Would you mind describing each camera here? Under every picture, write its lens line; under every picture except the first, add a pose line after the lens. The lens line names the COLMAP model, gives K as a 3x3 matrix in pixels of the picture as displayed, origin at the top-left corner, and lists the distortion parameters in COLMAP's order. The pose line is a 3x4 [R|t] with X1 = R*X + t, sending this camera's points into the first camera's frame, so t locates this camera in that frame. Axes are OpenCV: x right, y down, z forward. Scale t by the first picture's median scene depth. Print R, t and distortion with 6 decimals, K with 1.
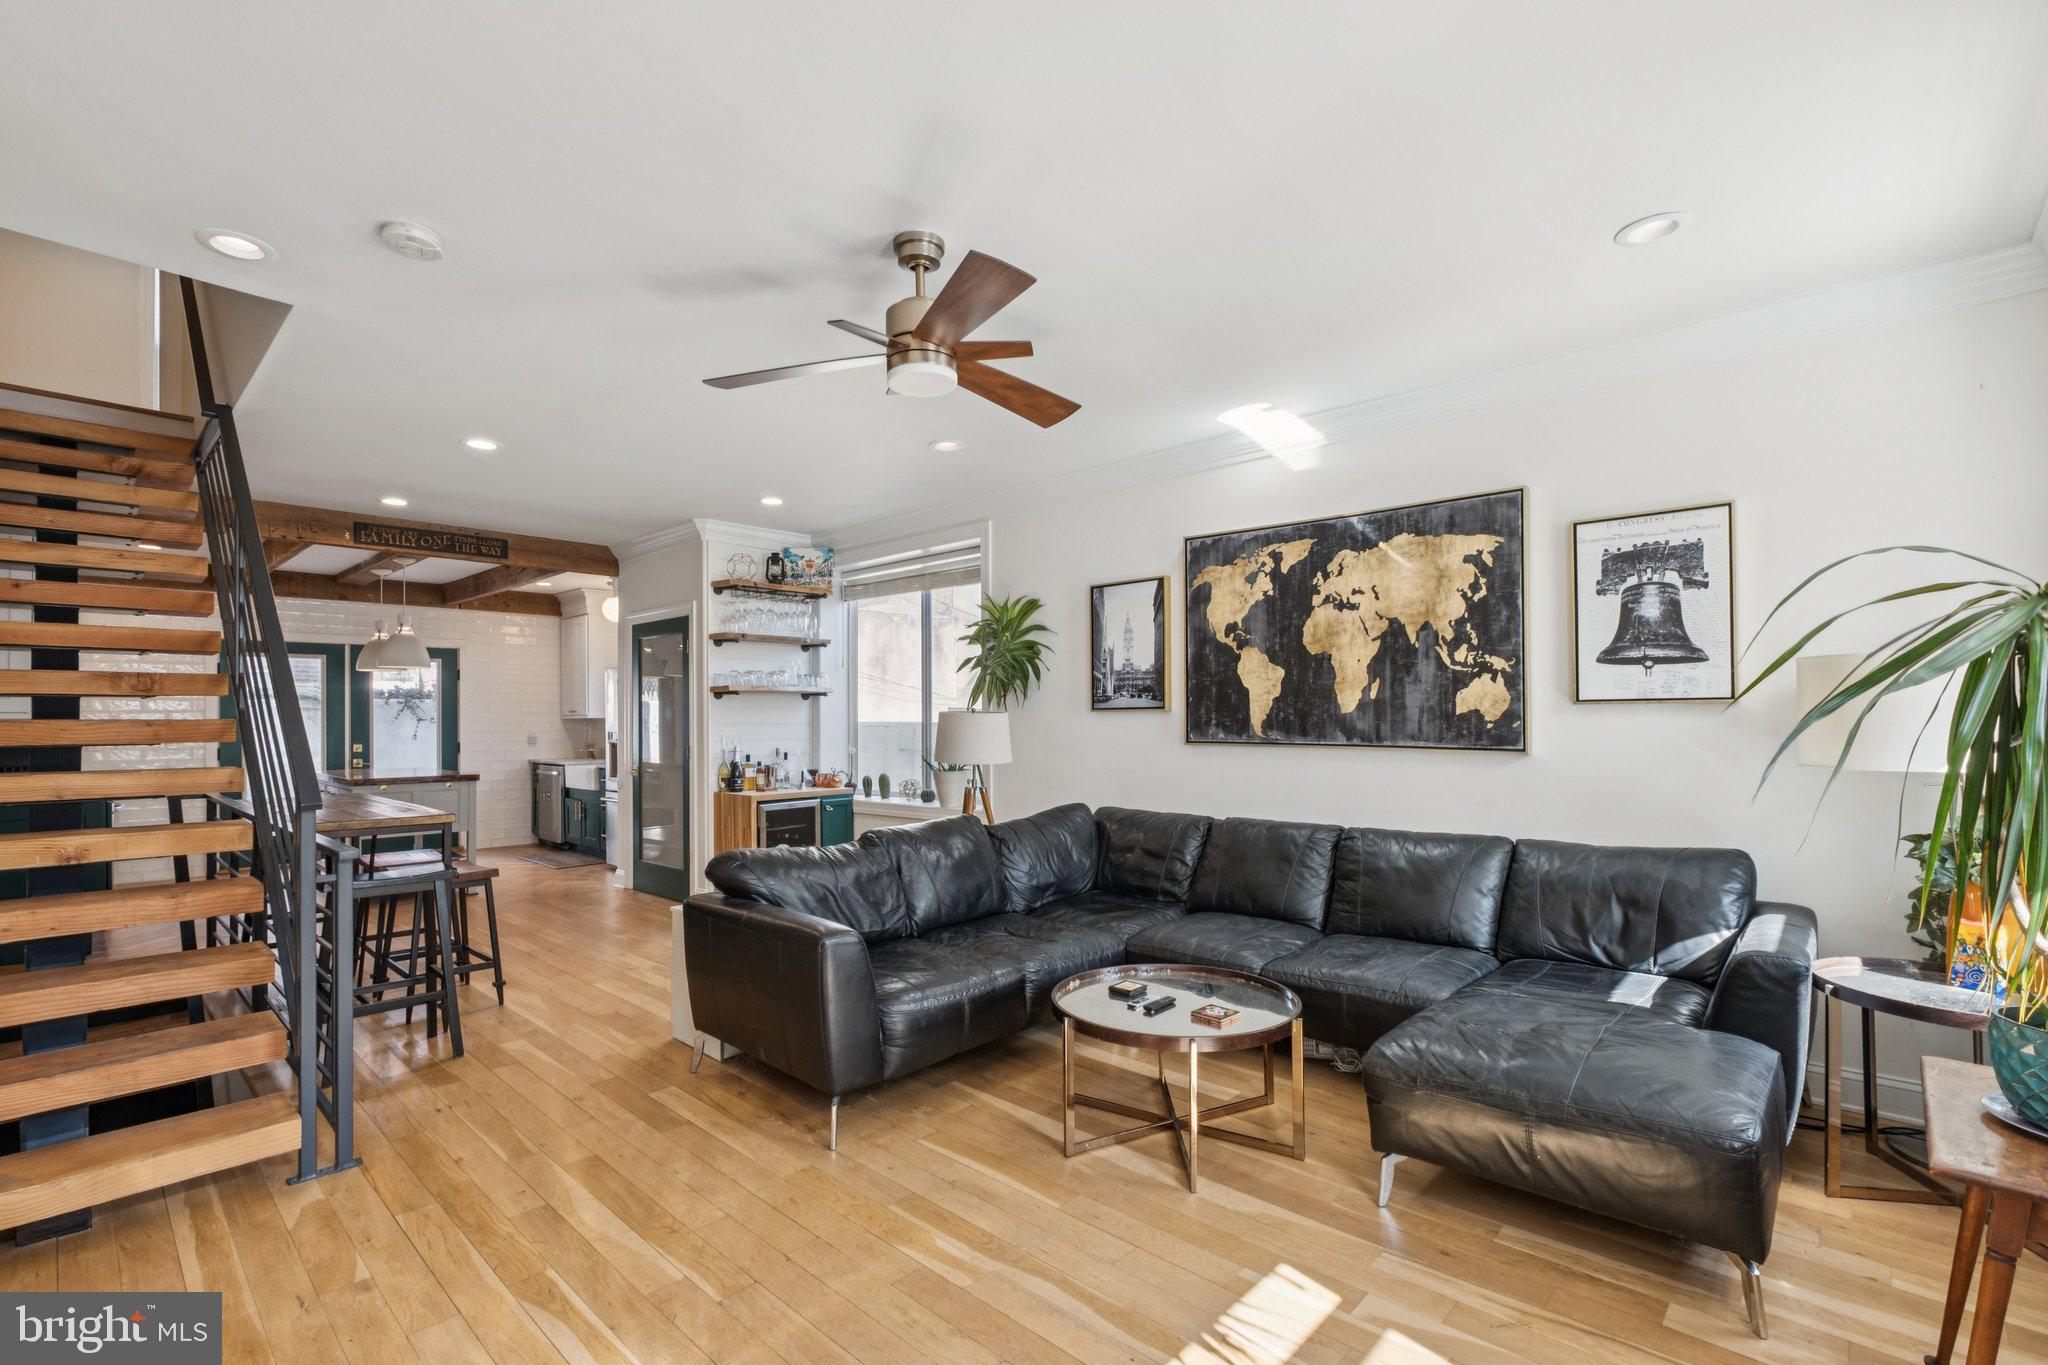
lens RADIAL K [[904.0, 0, 1008.4], [0, 904.0, 709.6], [0, 0, 1]] dist [-0.004918, 0.001038]
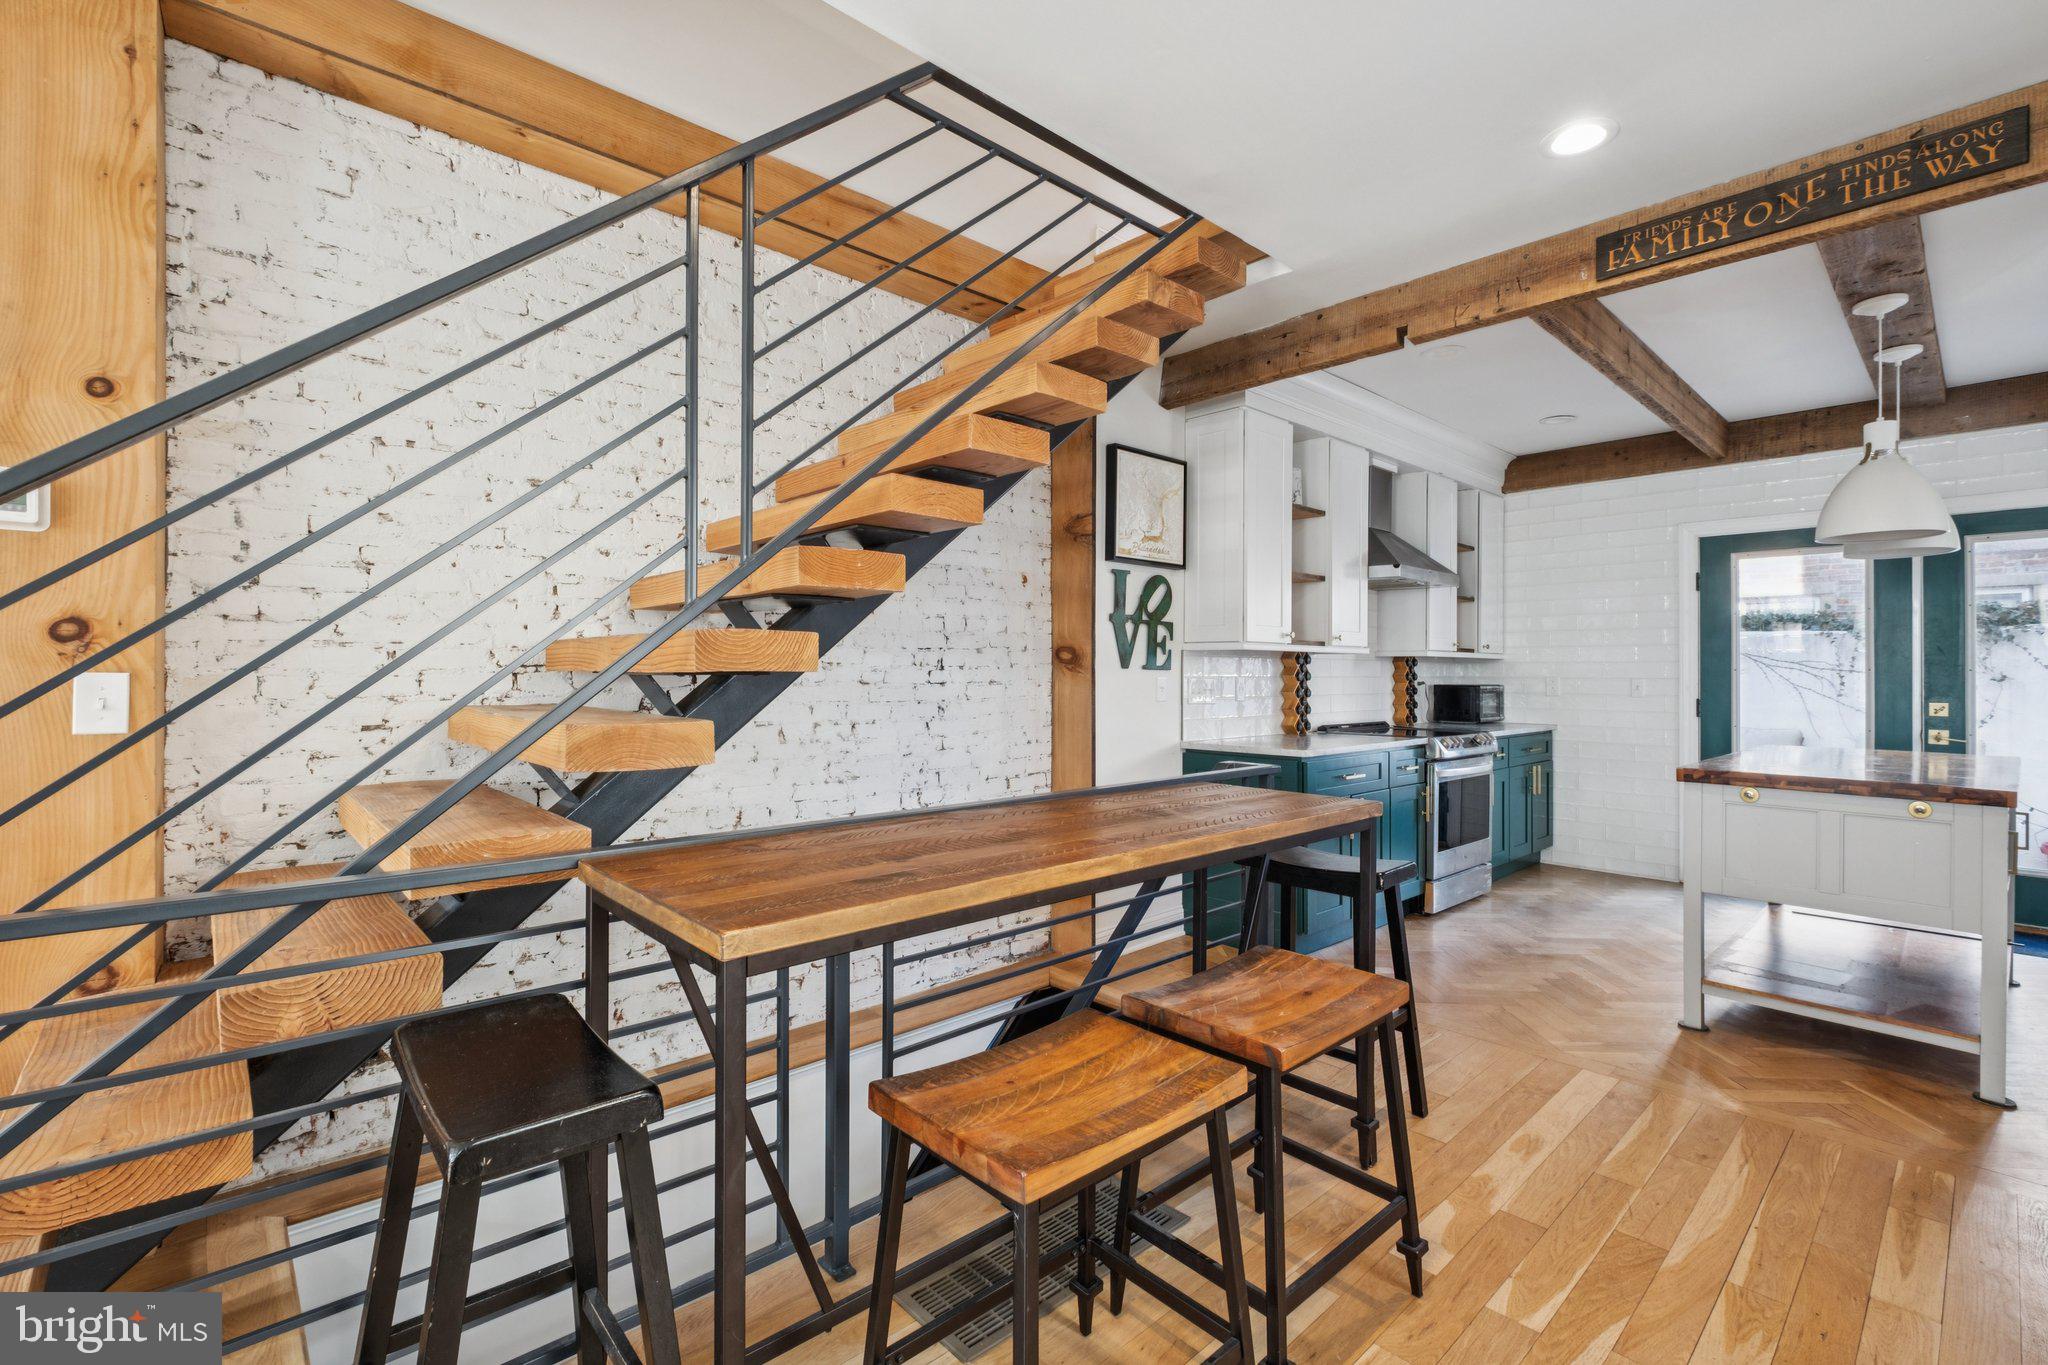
lens RADIAL K [[904.0, 0, 1018.8], [0, 904.0, 670.4], [0, 0, 1]] dist [-0.004918, 0.001038]
pose [[-0.071816, 0.006363, -0.997398, -0.274000], [0.006287, 0.999963, 0.005926, 0.024020], [0.997398, -0.005845, -0.071853, 0.917864]]
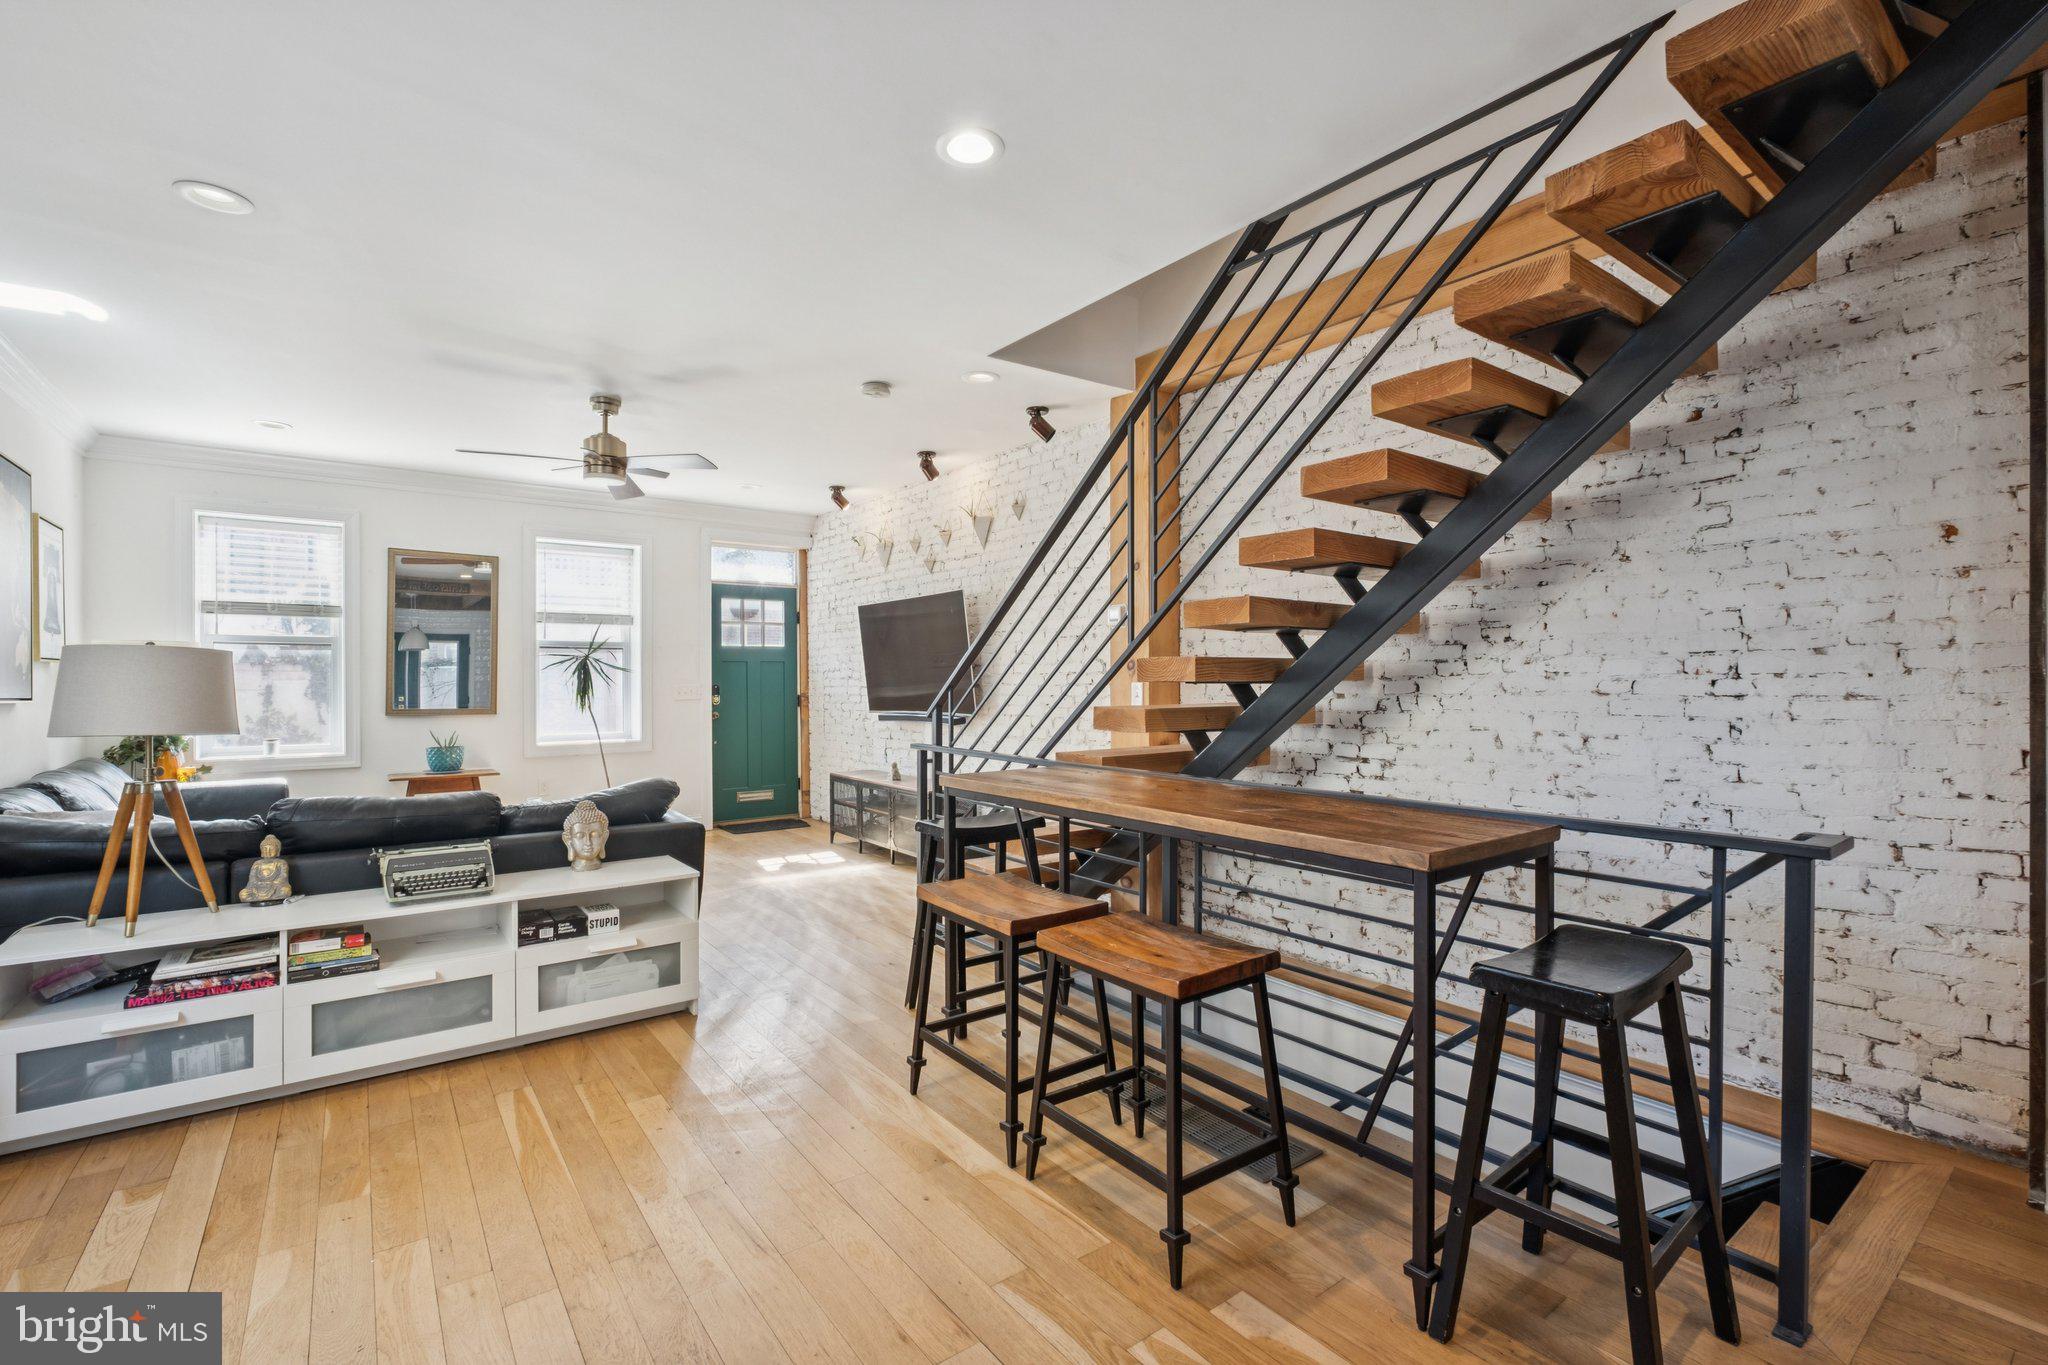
lens RADIAL K [[904.0, 0, 1013.1], [0, 904.0, 681.5], [0, 0, 1]] dist [-0.004918, 0.001038]
pose [[-0.984584, 0.008871, 0.174685, -0.672047], [0.007244, 0.999924, -0.009950, 0.032157], [-0.174760, -0.008531, -0.984574, 1.466422]]
